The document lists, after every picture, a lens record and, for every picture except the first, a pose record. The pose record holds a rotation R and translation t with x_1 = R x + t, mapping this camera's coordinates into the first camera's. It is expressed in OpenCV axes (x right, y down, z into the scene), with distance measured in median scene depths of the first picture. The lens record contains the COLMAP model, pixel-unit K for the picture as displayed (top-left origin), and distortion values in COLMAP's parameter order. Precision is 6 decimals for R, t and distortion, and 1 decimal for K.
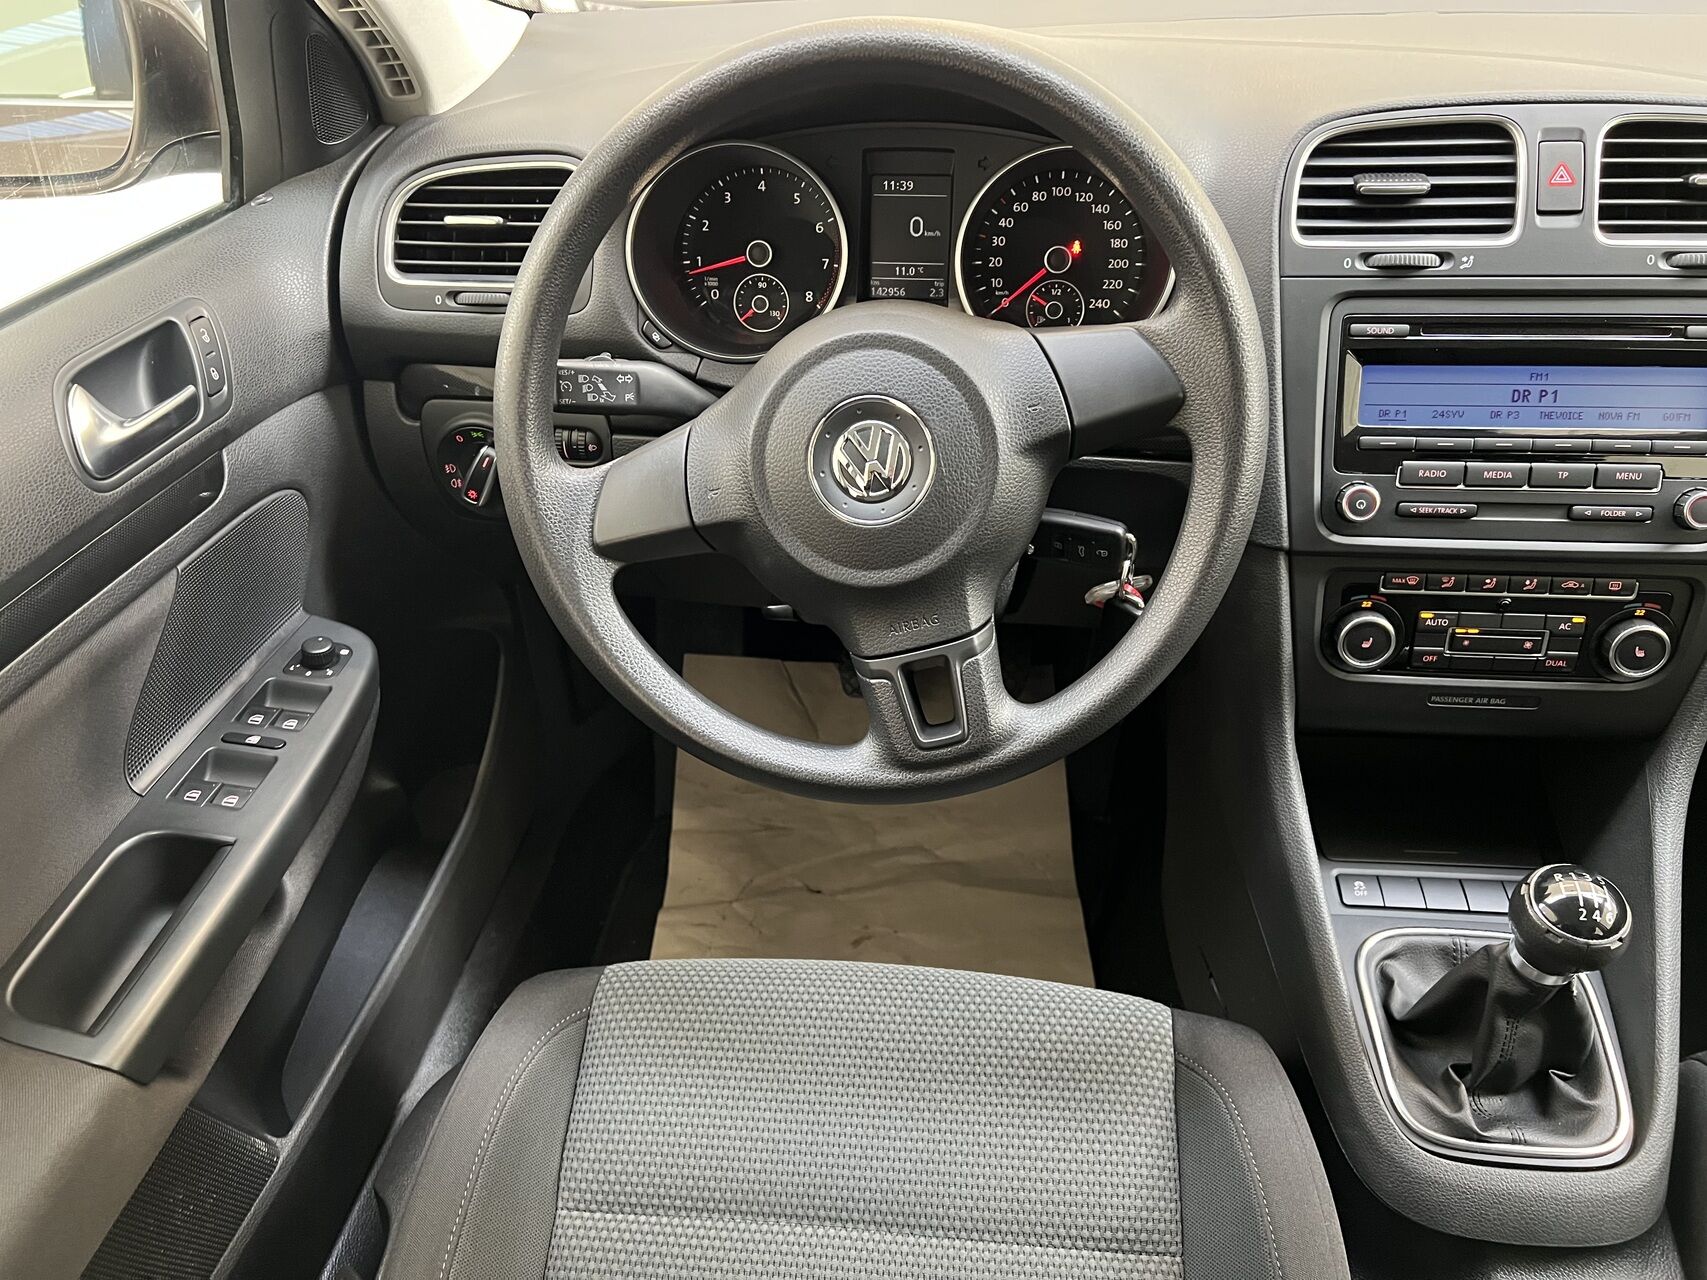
lens RADIAL K [[1293.1, 0, 834.0], [0, 1293.1, 650.9], [0, 0, 1]] dist [0.023677, -0.028500]
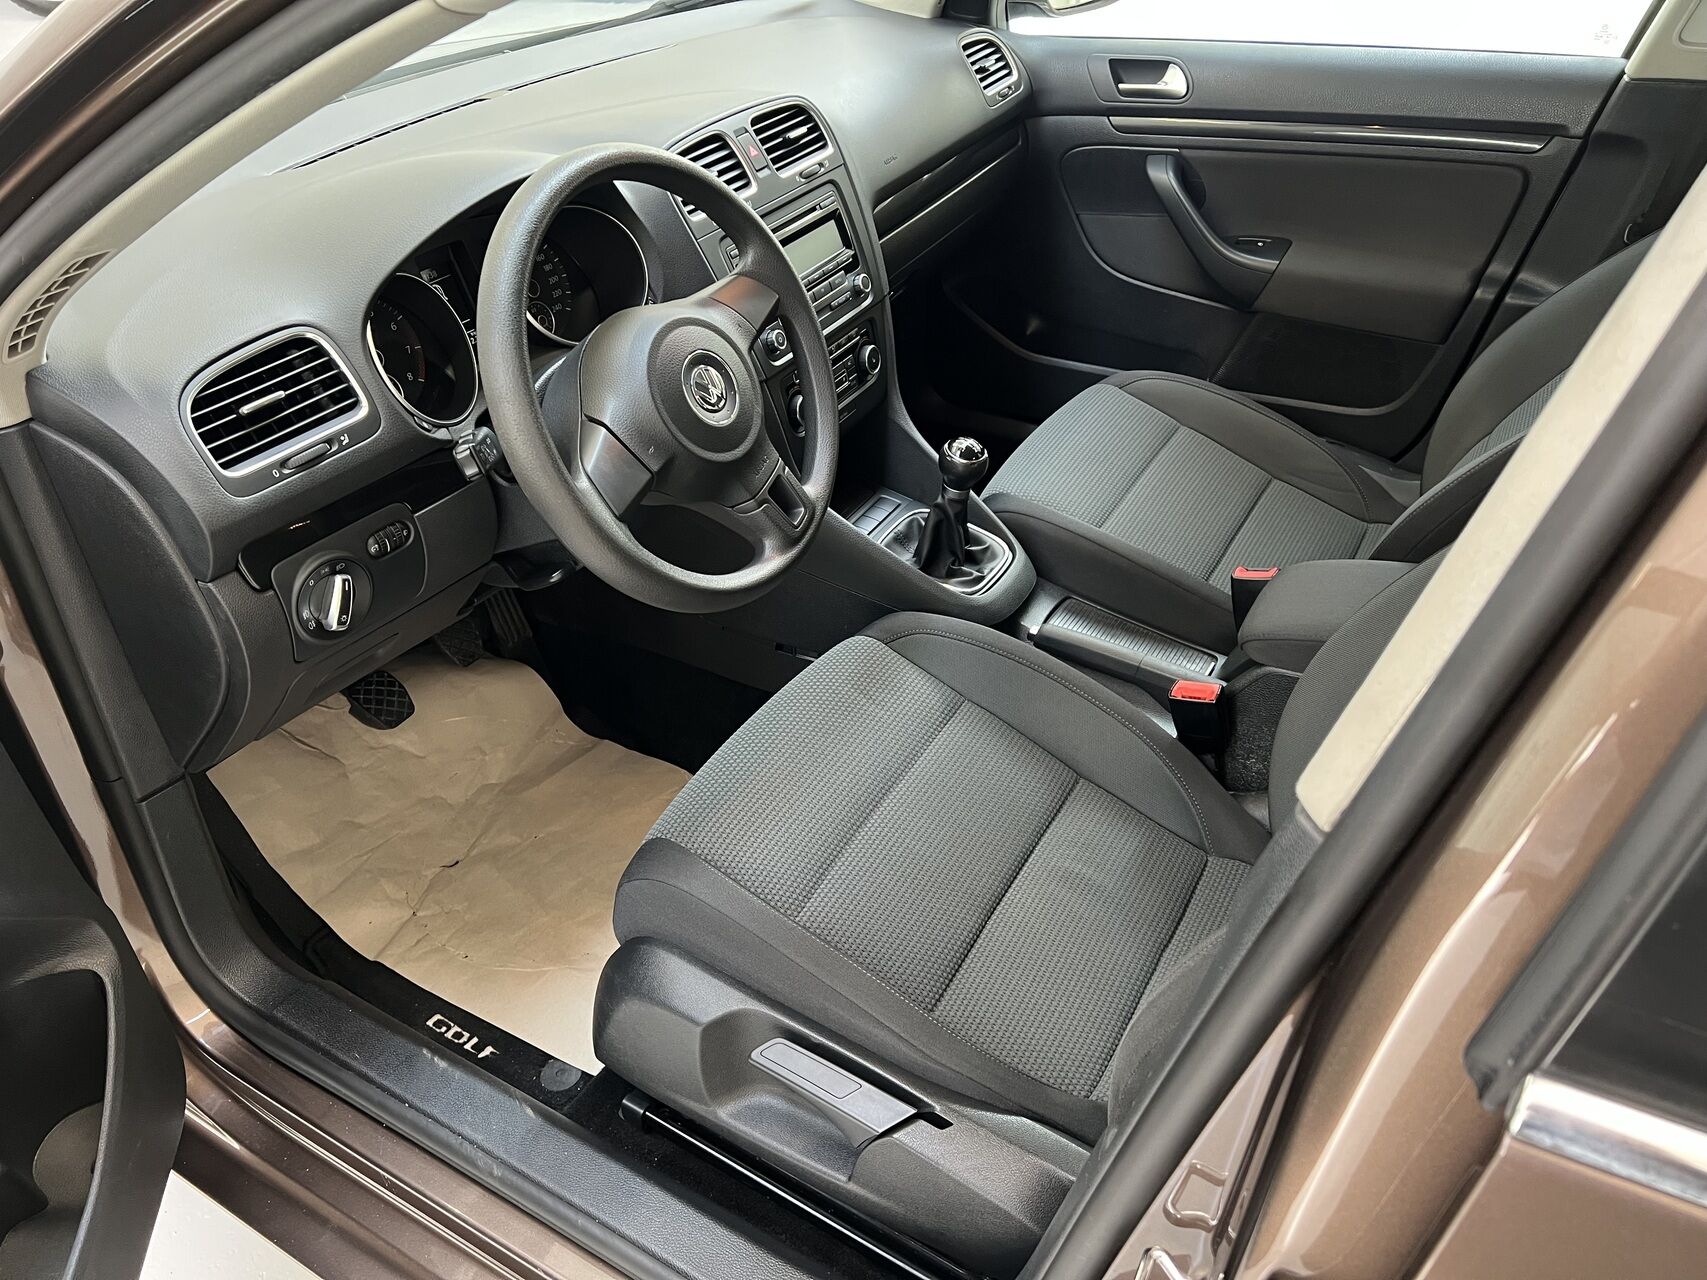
lens RADIAL K [[1265.3, 0, 866.6], [0, 1265.3, 641.1], [0, 0, 1]] dist [0.089881, -0.145014]
pose [[0.395177, -0.518499, 0.758284, -1.145631], [0.535167, 0.800867, 0.268716, -0.189790], [-0.746613, 0.299618, 0.593968, -0.045945]]
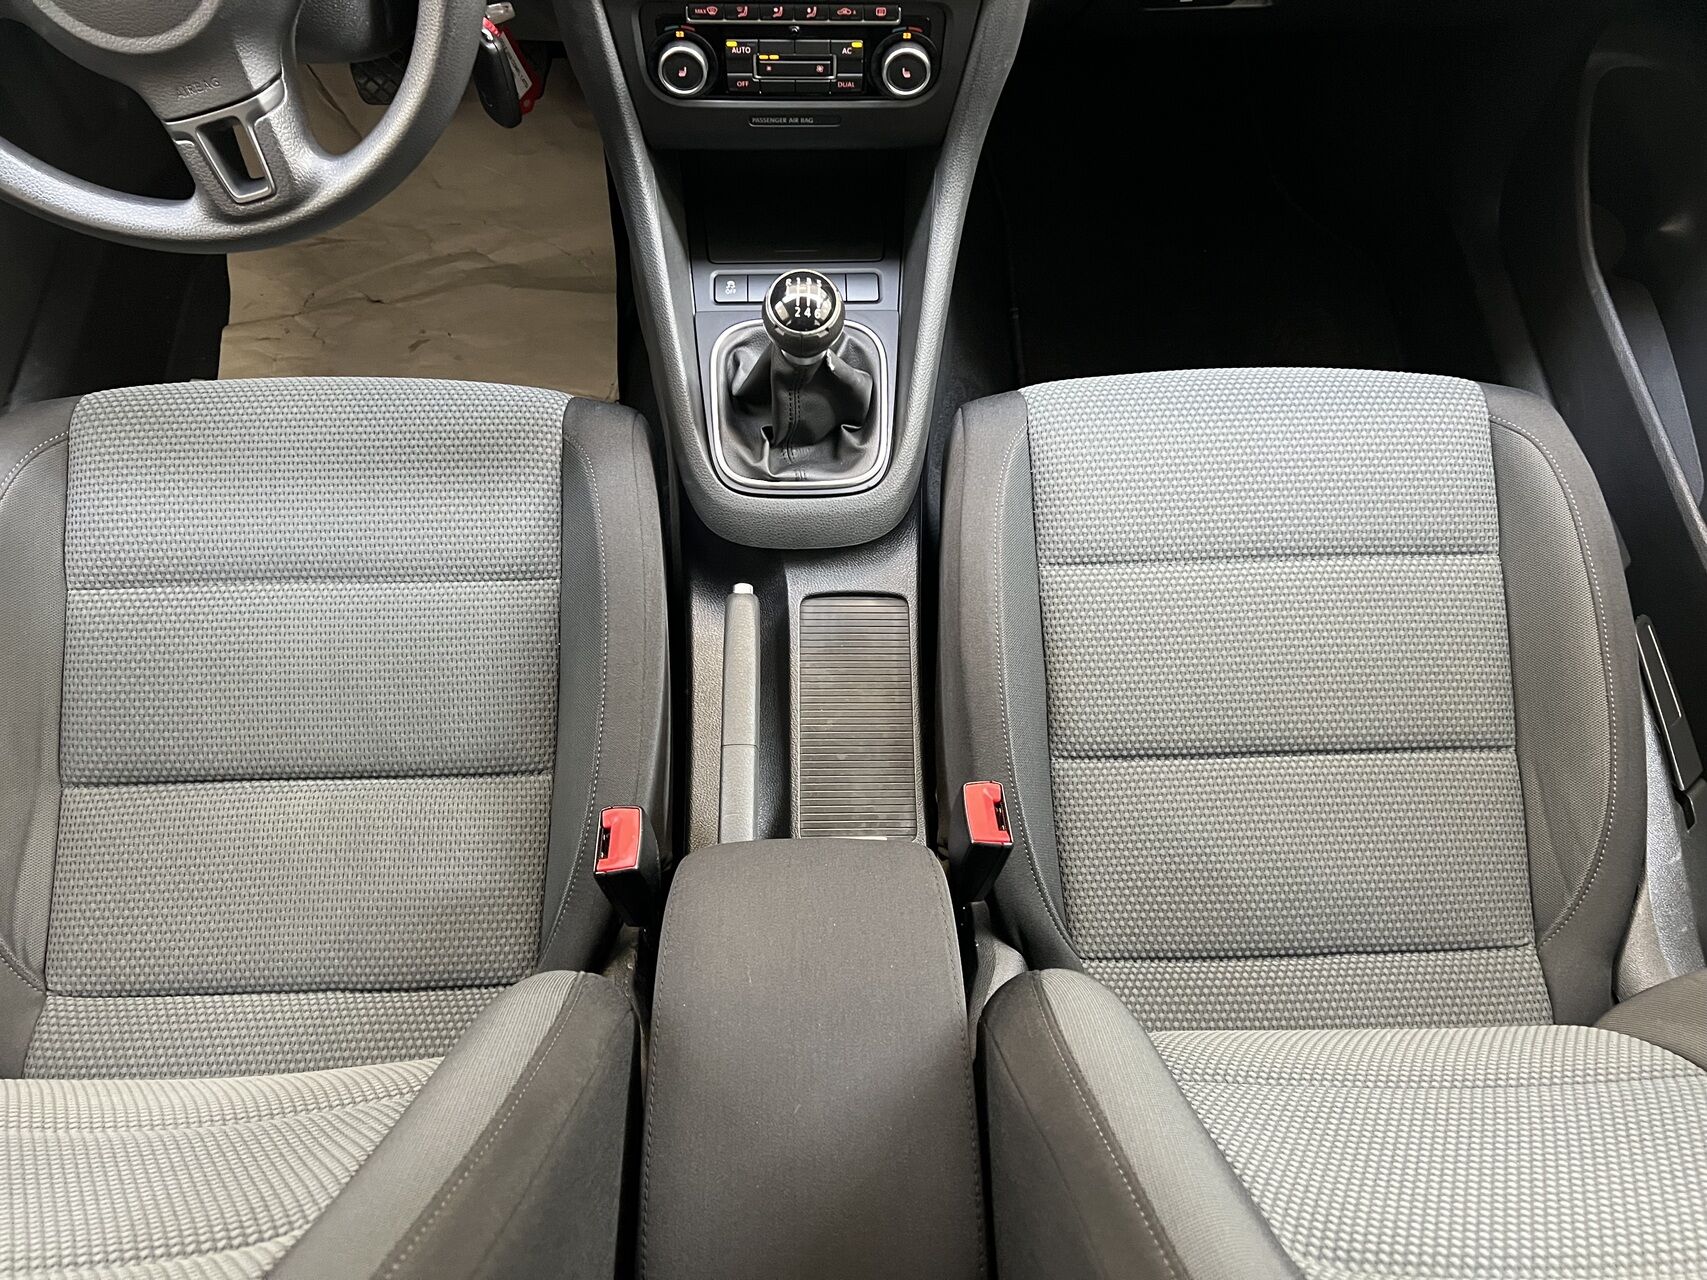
lens RADIAL K [[1265.3, 0, 866.6], [0, 1265.3, 641.1], [0, 0, 1]] dist [0.089881, -0.145014]
pose [[0.985945, -0.099931, 0.133888, 0.384094], [0.027186, 0.886674, 0.461594, -0.080791], [-0.164843, -0.451467, 0.876929, -0.245158]]
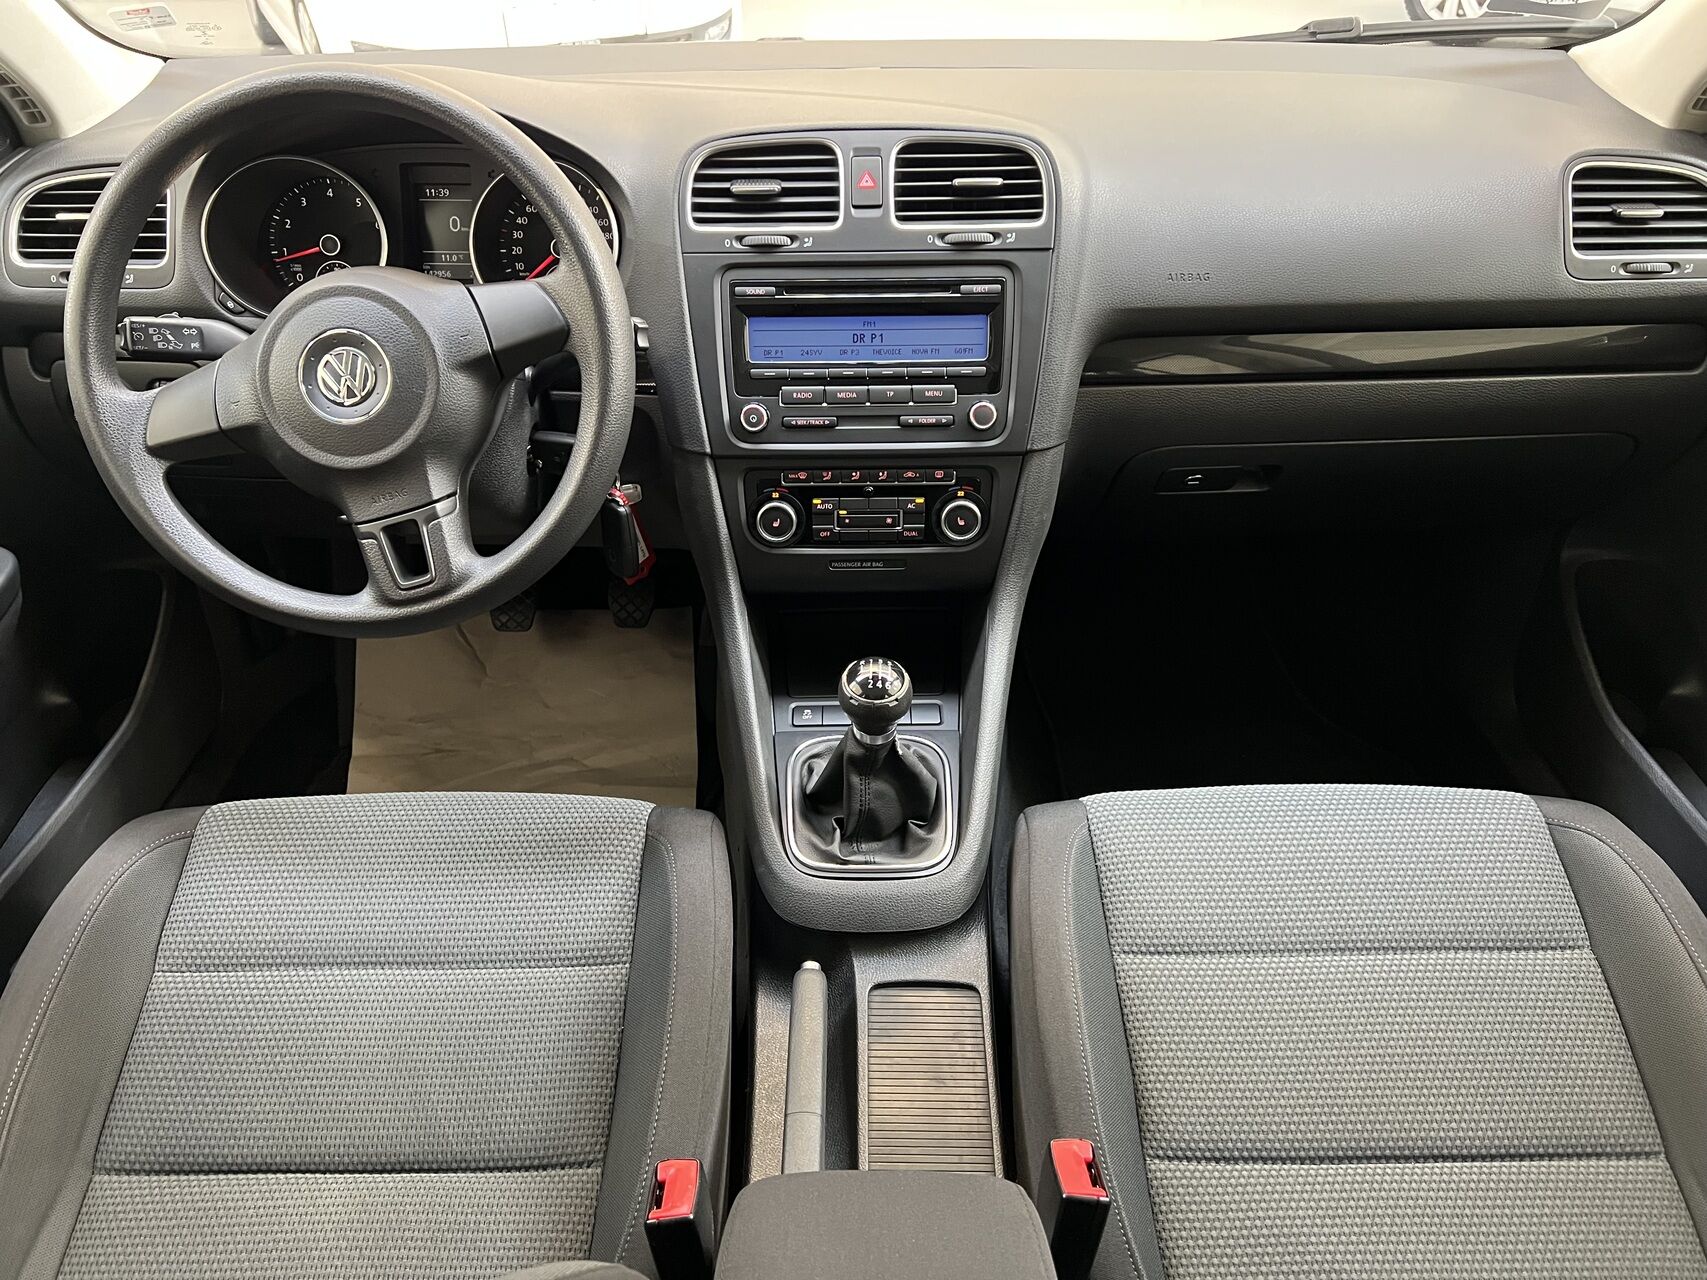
lens RADIAL K [[1274.6, 0, 847.8], [0, 1274.6, 664.3], [0, 0, 1]] dist [0.063753, -0.101670]
pose [[0.992817, -0.038495, 0.113279, 0.340623], [0.041557, 0.998828, -0.024792, 0.187190], [-0.112192, 0.029322, 0.993254, -0.359064]]
